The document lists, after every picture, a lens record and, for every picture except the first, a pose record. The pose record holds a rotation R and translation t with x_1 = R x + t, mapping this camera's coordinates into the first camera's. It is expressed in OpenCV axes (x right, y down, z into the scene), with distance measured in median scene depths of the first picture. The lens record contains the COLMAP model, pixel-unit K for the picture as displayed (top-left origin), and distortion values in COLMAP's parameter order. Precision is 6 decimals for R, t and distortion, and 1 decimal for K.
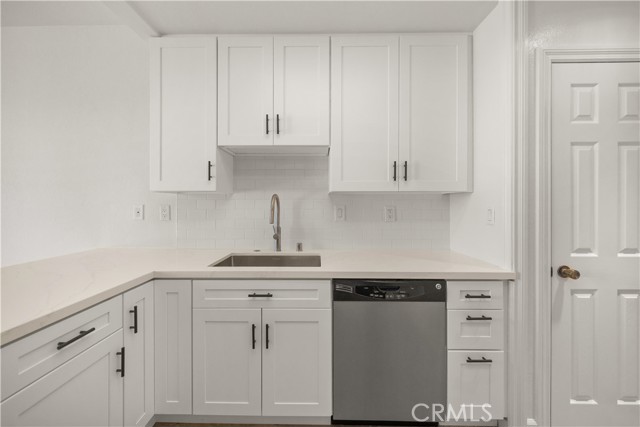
lens RADIAL K [[236.7, 0, 318.1], [0, 236.7, 204.9], [0, 0, 1]] dist [0.000020, 0.000011]
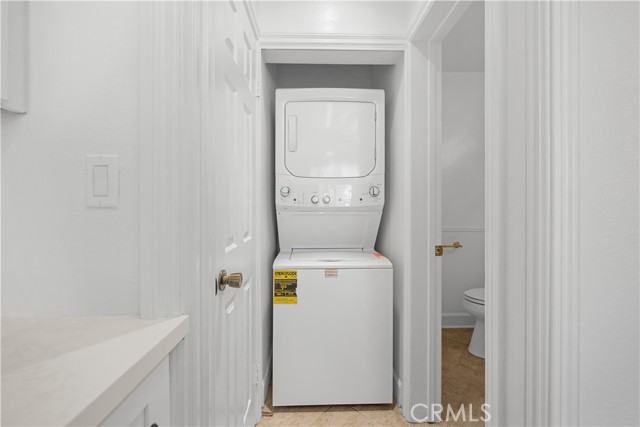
lens RADIAL K [[260.8, 0, 318.2], [0, 260.8, 206.6], [0, 0, 1]] dist [-0.000563, -0.000016]
pose [[-0.037947, -0.004143, 0.999271, 0.290316], [0.003681, 0.999984, 0.004285, 0.072815], [-0.999273, 0.003841, -0.037931, 0.624923]]
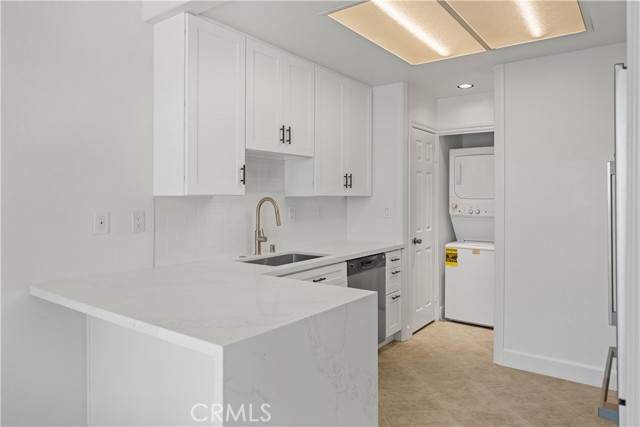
lens RADIAL K [[419.2, 0, 317.7], [0, 419.2, 198.2], [0, 0, 1]] dist [0.003396, 0.000916]
pose [[0.590800, -0.001892, 0.806816, -1.655344], [0.003636, 0.999993, -0.000318, -0.043967], [-0.806810, 0.003121, 0.590803, -0.261067]]
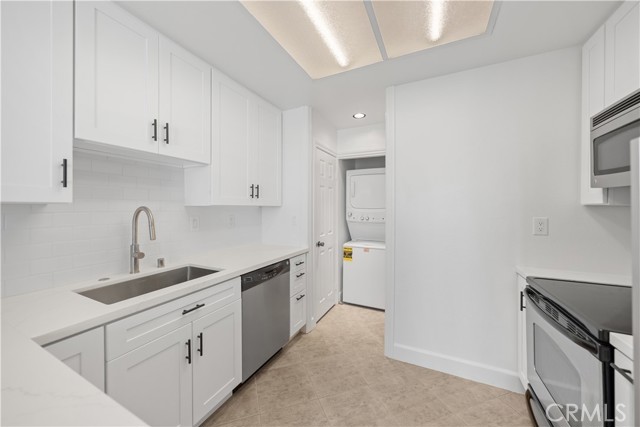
lens RADIAL K [[229.9, 0, 315.7], [0, 229.9, 208.6], [0, 0, 1]] dist [0.000026, 0.000032]
pose [[0.439177, -0.003120, 0.898395, -0.721769], [0.002344, 0.999995, 0.002327, -0.041685], [-0.898397, 0.001084, 0.439182, 0.068526]]
